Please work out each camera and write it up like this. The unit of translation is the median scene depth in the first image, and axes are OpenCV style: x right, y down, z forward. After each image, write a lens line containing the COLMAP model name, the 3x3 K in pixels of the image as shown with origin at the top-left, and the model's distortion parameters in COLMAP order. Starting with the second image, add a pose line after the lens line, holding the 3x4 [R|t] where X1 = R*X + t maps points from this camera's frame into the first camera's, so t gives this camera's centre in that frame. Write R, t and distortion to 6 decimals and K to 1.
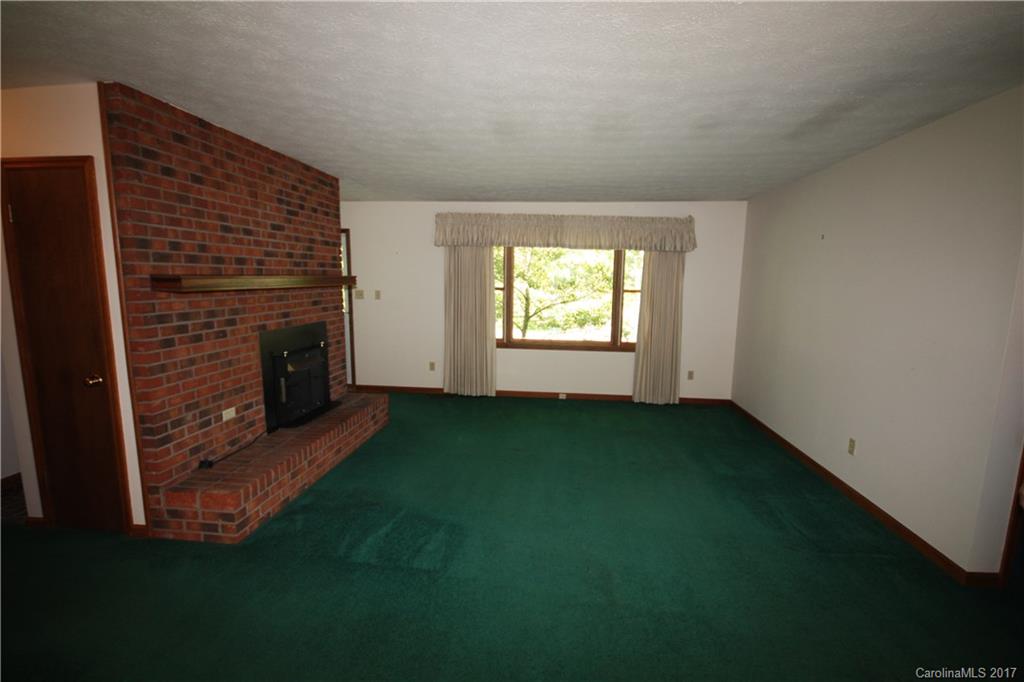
lens RADIAL K [[470.7, 0, 512.0], [0, 470.7, 341.0], [0, 0, 1]] dist [-0.000481, -0.000196]
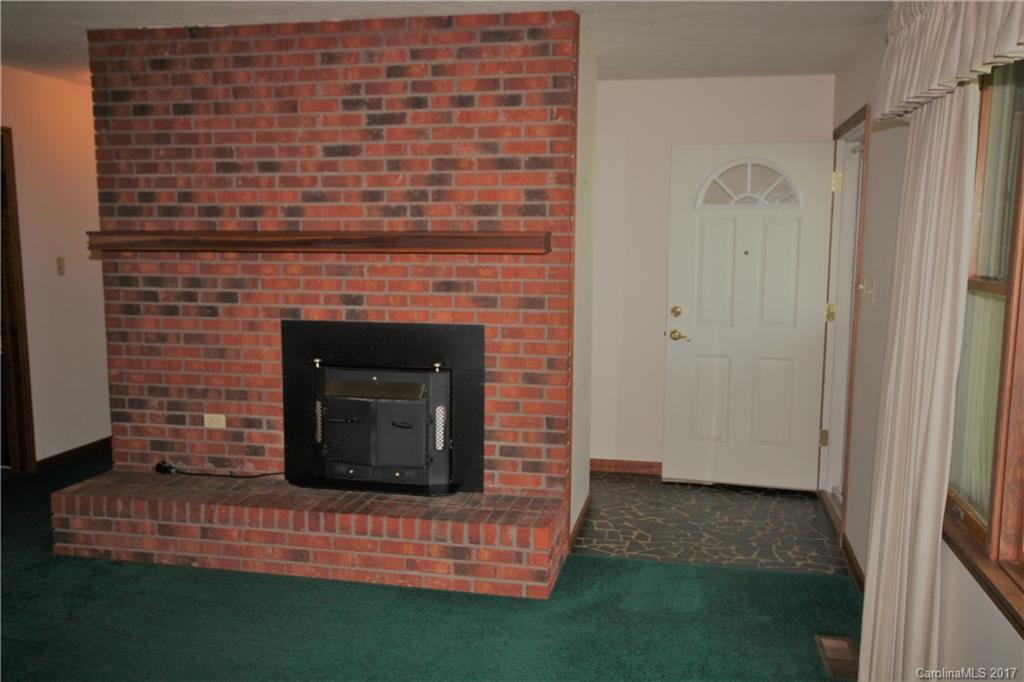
lens RADIAL K [[880.6, 0, 512.0], [0, 880.6, 341.0], [0, 0, 1]] dist [0.009341, 0.010694]
pose [[-0.087062, 0.111255, -0.989971, 0.686324], [-0.138810, 0.982695, 0.122645, -0.195197], [0.986485, 0.148096, -0.070112, 1.501960]]
